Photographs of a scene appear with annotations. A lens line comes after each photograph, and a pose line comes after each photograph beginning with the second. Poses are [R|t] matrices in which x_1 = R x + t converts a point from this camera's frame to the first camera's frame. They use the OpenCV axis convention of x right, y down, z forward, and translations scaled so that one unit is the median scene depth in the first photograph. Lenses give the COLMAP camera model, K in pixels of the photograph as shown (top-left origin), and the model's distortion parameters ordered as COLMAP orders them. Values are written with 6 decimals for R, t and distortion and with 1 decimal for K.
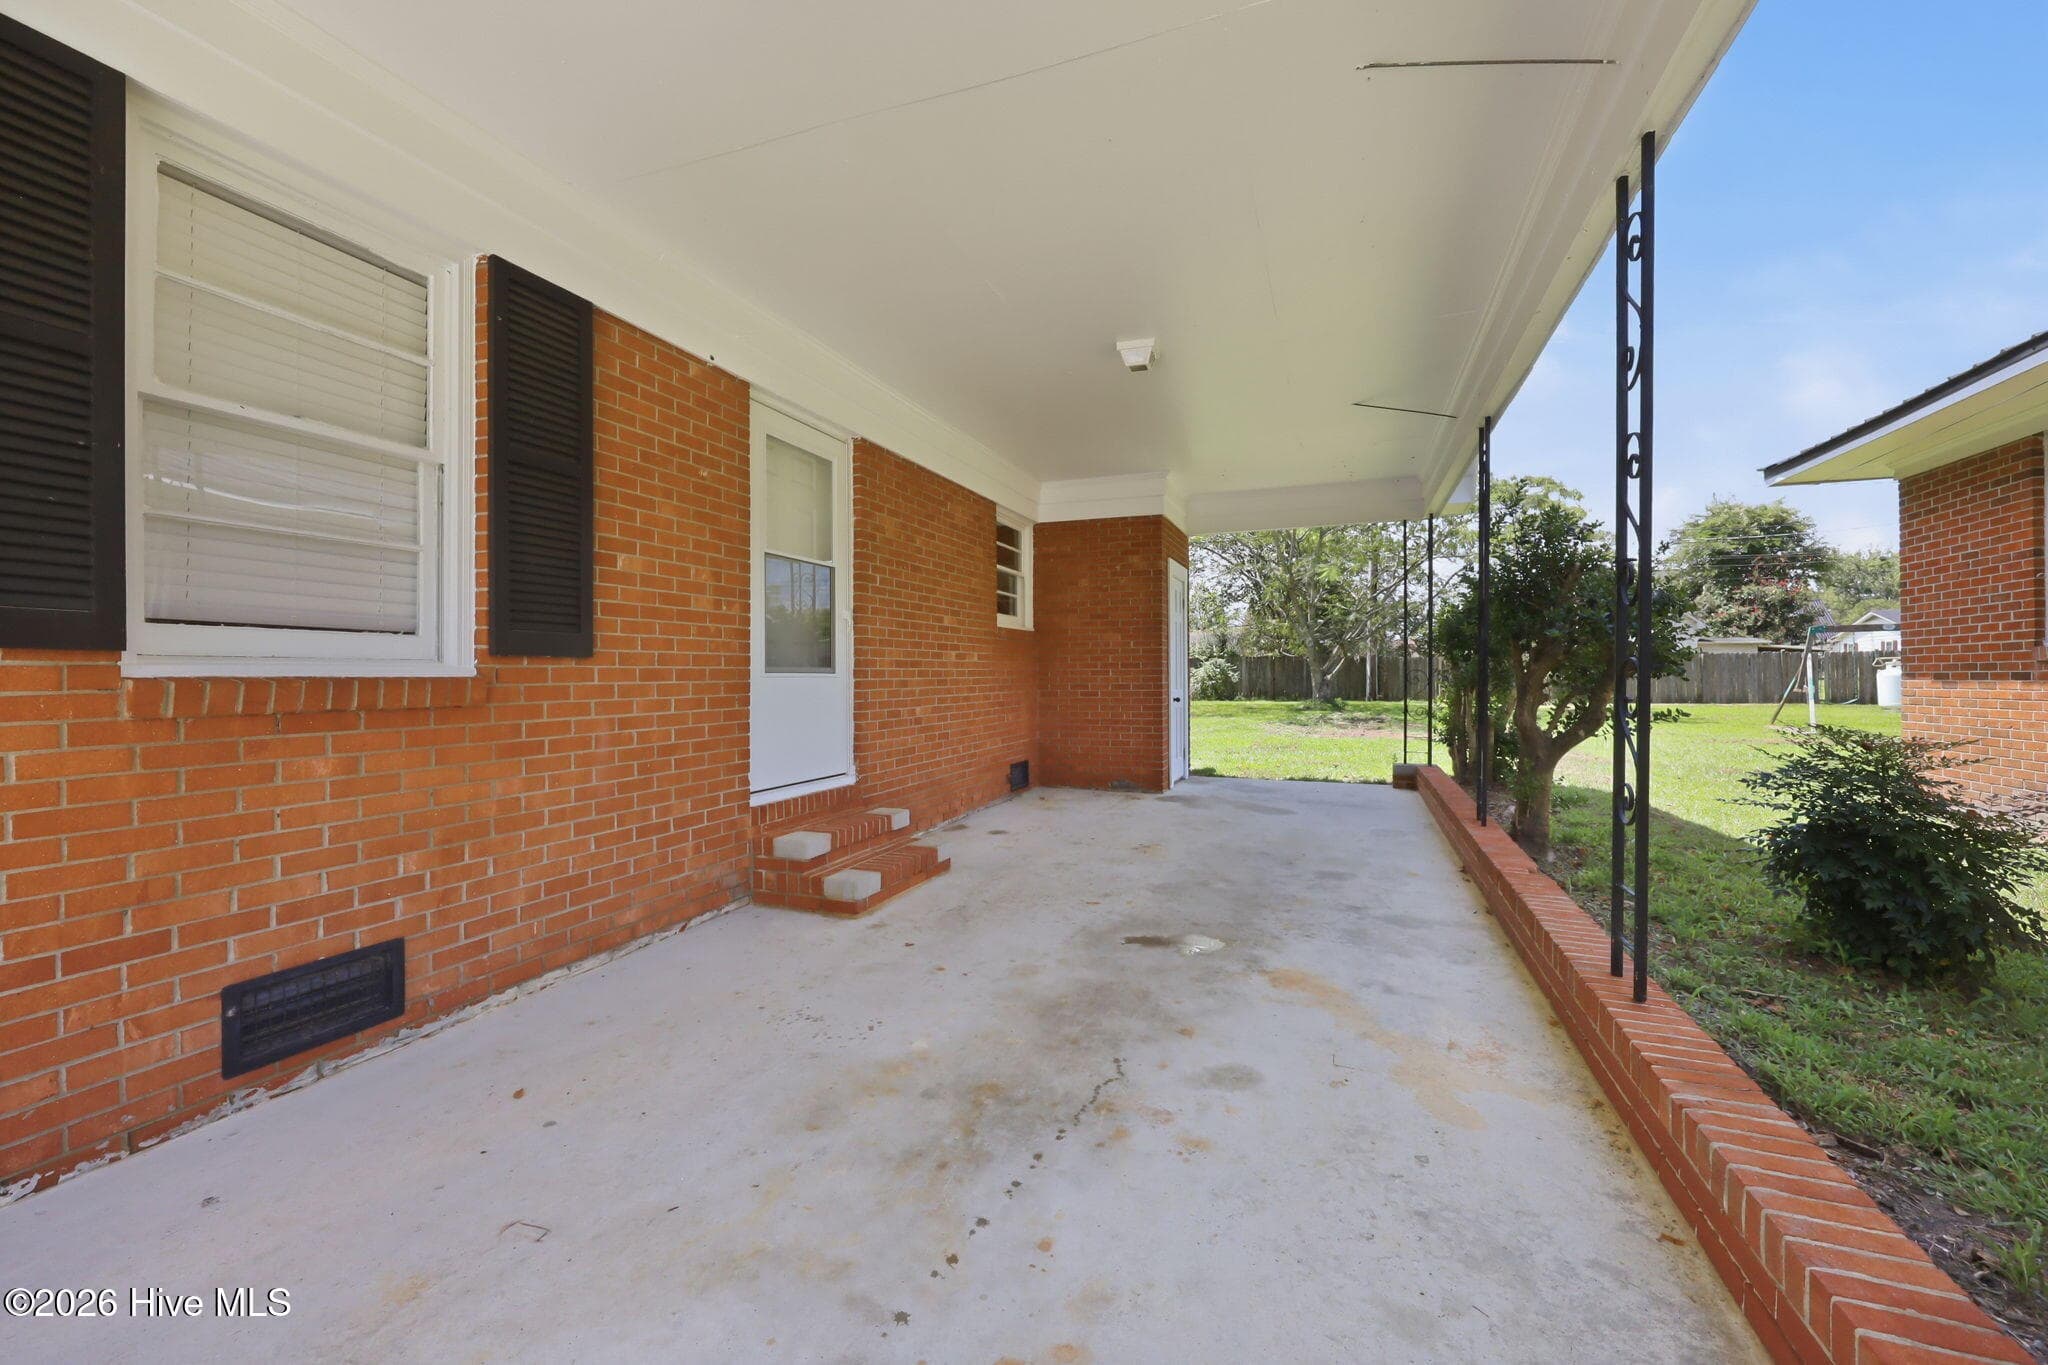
lens RADIAL K [[818.9, 0, 1029.6], [0, 818.9, 680.8], [0, 0, 1]] dist [-0.000676, 0.000012]
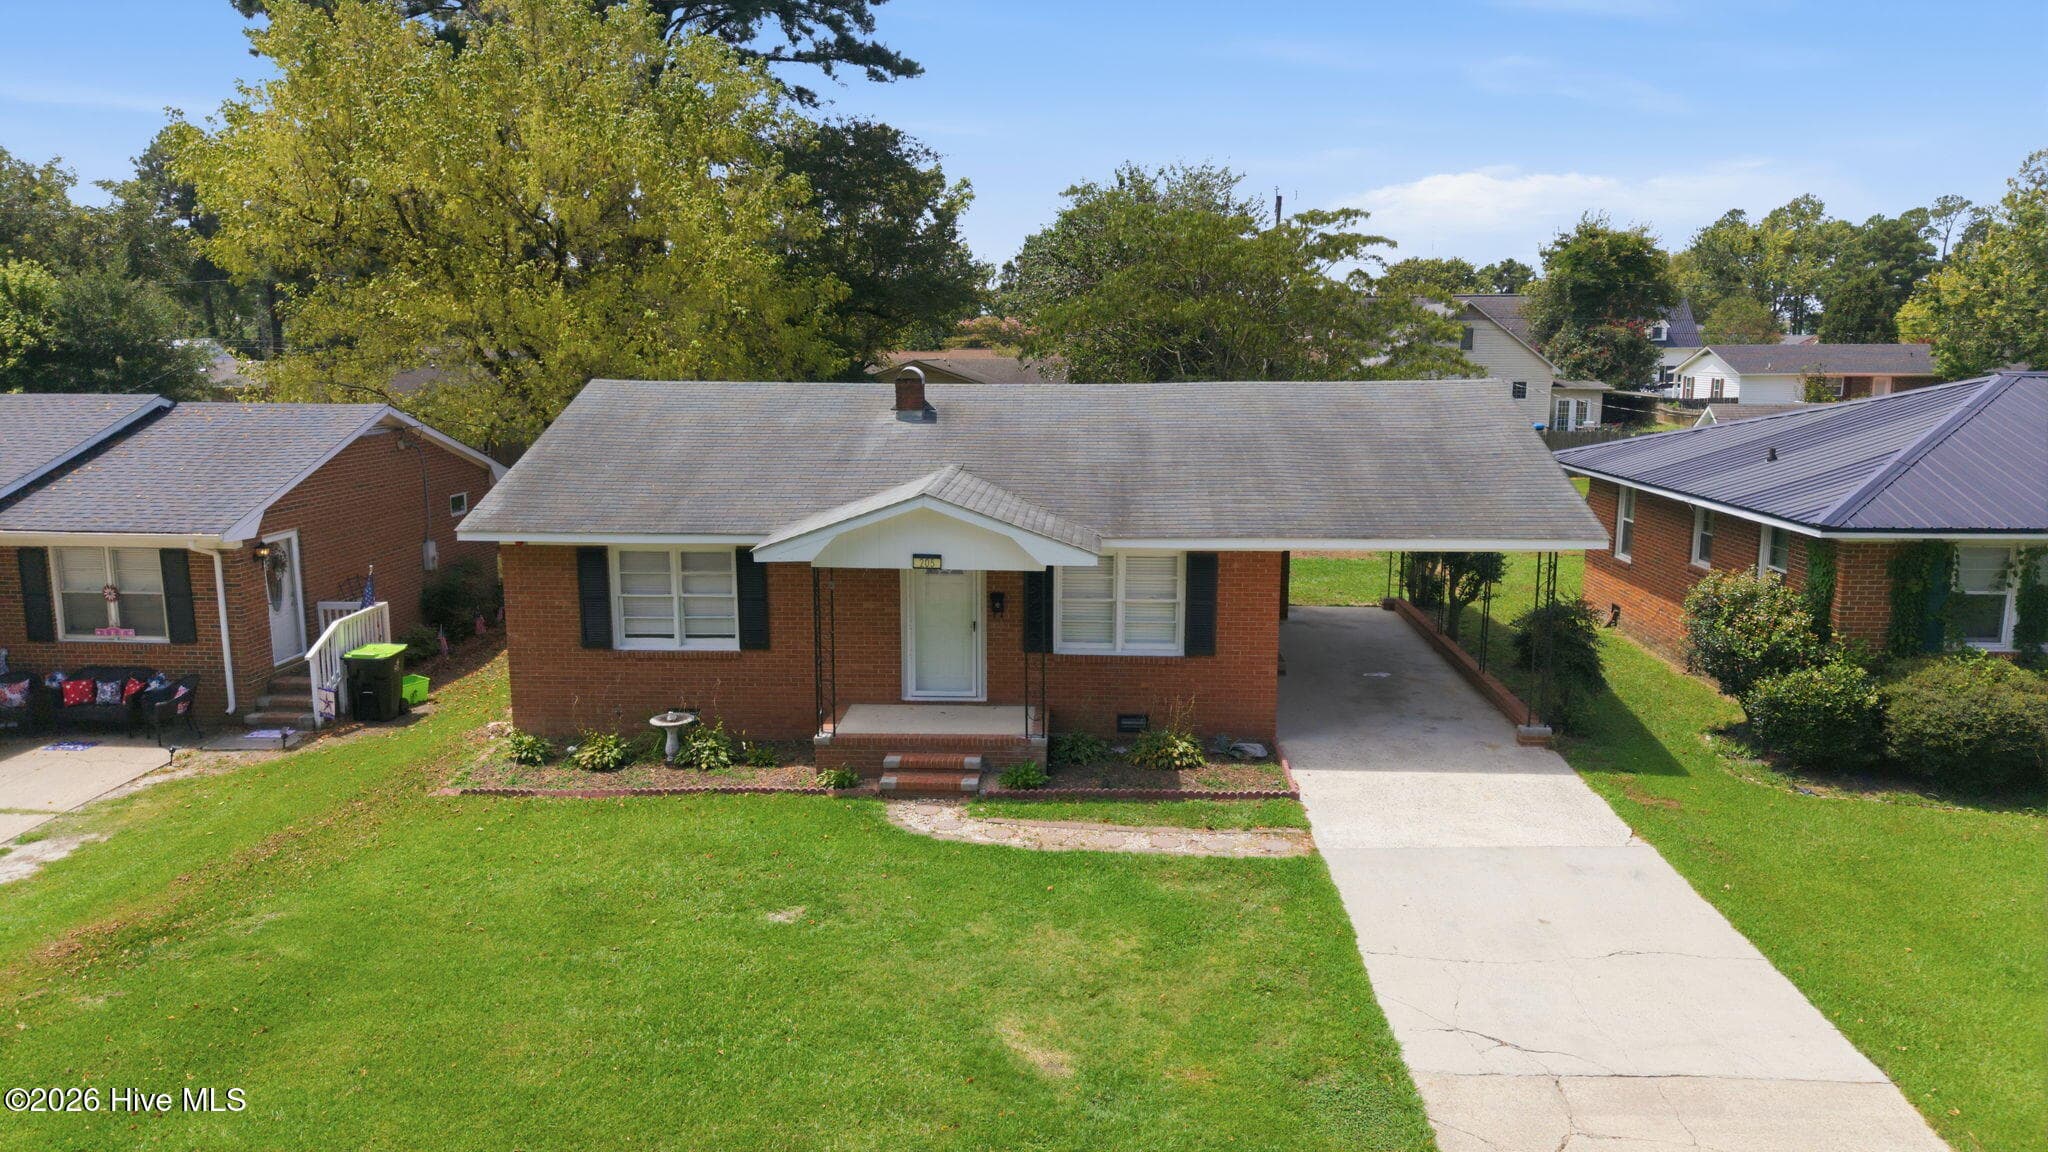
lens RADIAL K [[1369.0, 0, 1015.6], [0, 1369.0, 578.3], [0, 0, 1]] dist [0.035521, -0.039757]
pose [[0.953834, -0.047334, 0.296582, -1.440893], [-0.003295, 0.985793, 0.167930, -0.517218], [-0.300318, -0.161154, 0.940127, -1.928909]]
